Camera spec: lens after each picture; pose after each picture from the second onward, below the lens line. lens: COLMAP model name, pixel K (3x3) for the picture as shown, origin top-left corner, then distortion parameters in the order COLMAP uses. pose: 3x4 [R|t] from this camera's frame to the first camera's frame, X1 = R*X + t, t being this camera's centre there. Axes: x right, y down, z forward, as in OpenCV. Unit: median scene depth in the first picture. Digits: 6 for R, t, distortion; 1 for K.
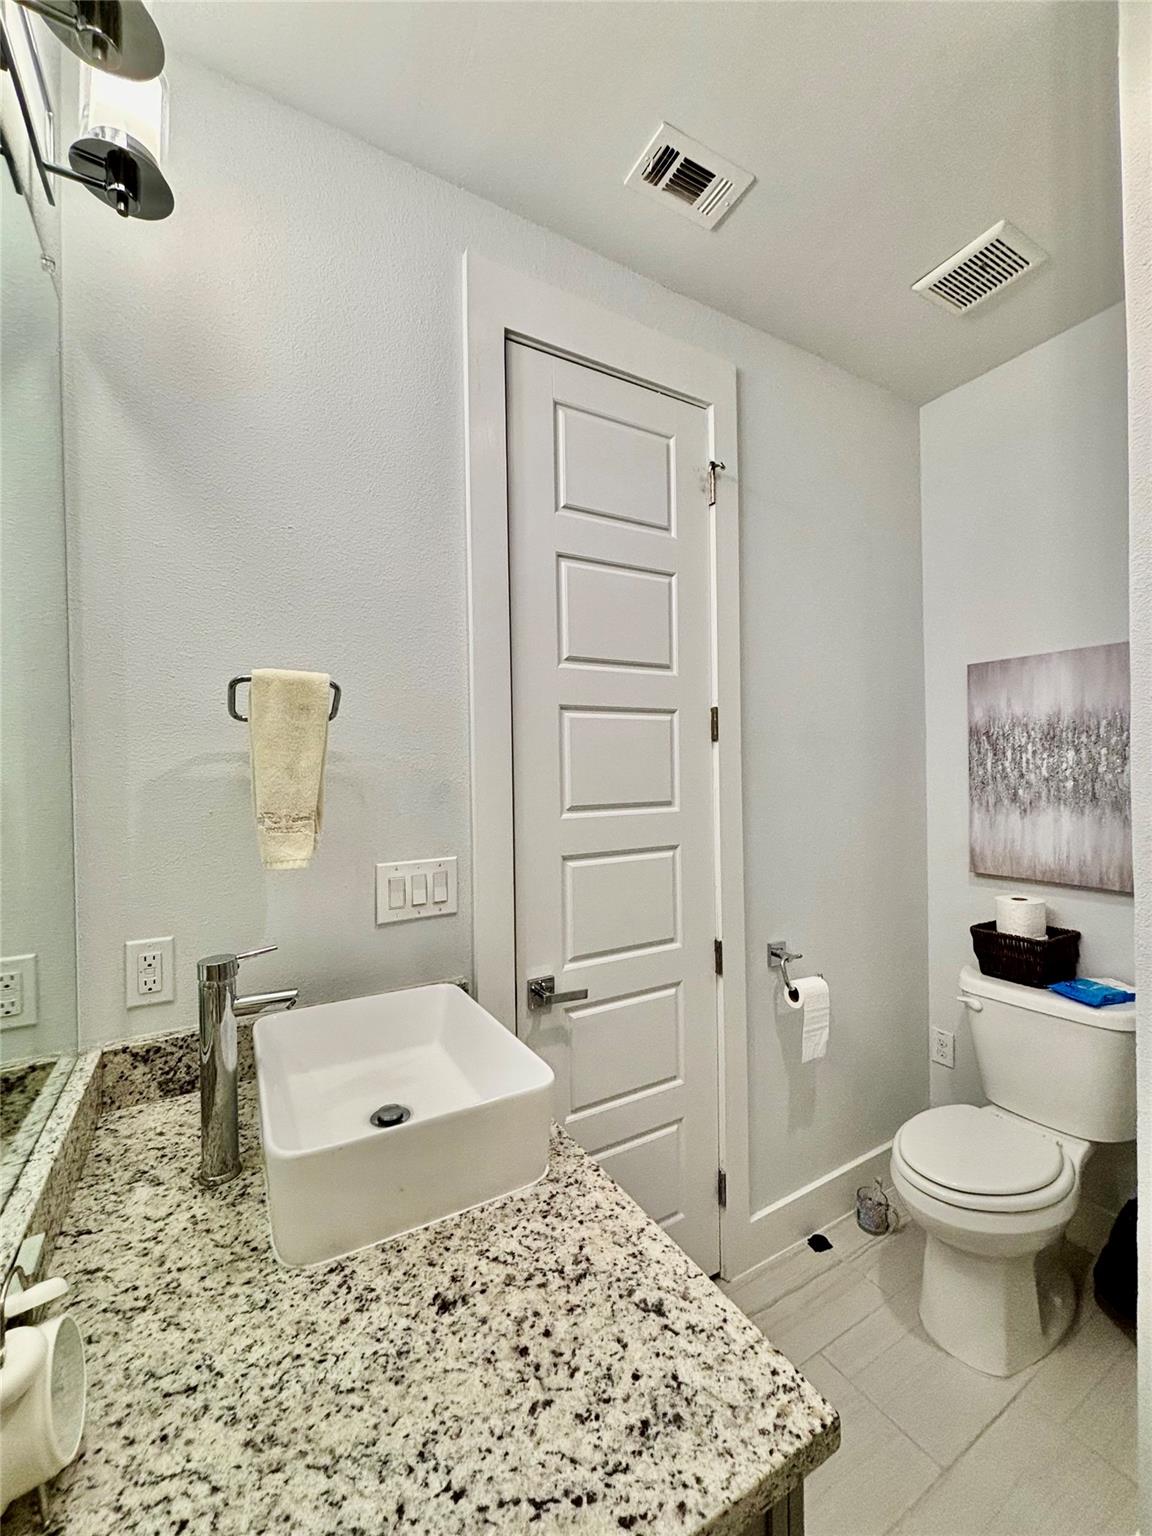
lens RADIAL K [[616.6, 0, 574.2], [0, 616.6, 768.4], [0, 0, 1]] dist [0.001608, -0.000897]
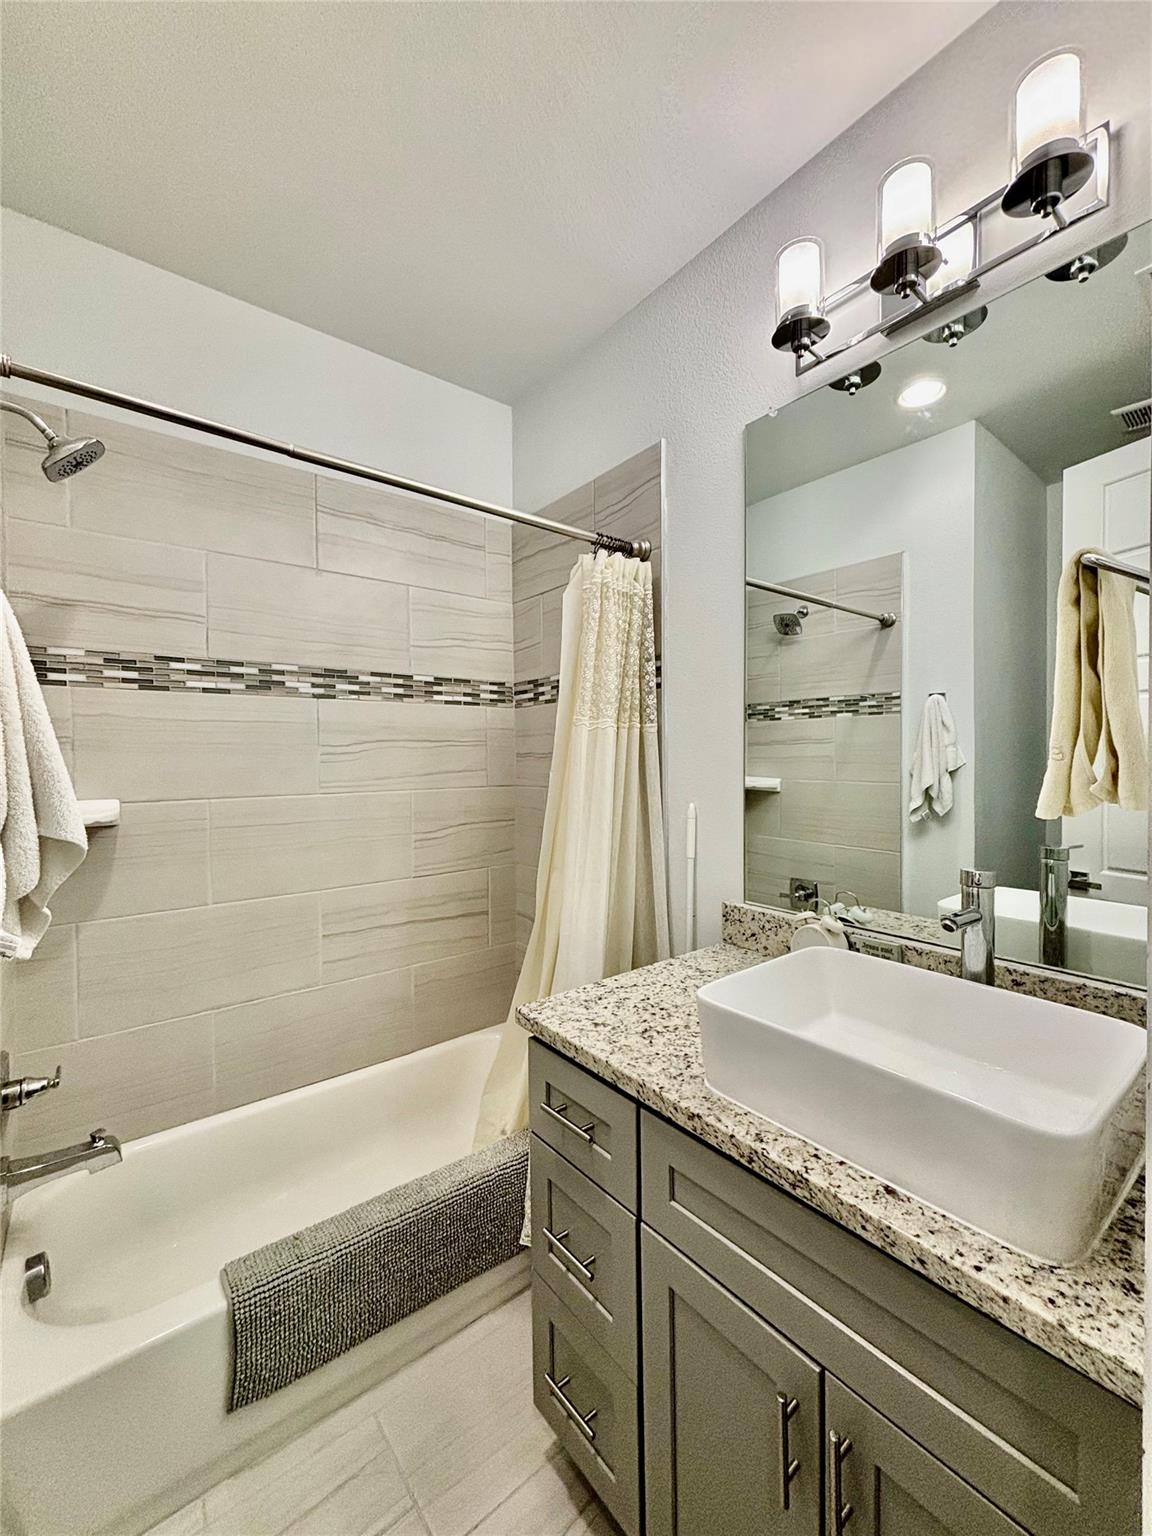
lens RADIAL K [[616.6, 0, 577.3], [0, 616.6, 763.6], [0, 0, 1]] dist [0.001608, -0.000897]
pose [[-0.988990, 0.014273, -0.147292, 0.453096], [0.013107, 0.999875, 0.008880, 0.120194], [0.147401, 0.006852, -0.989053, 2.810418]]
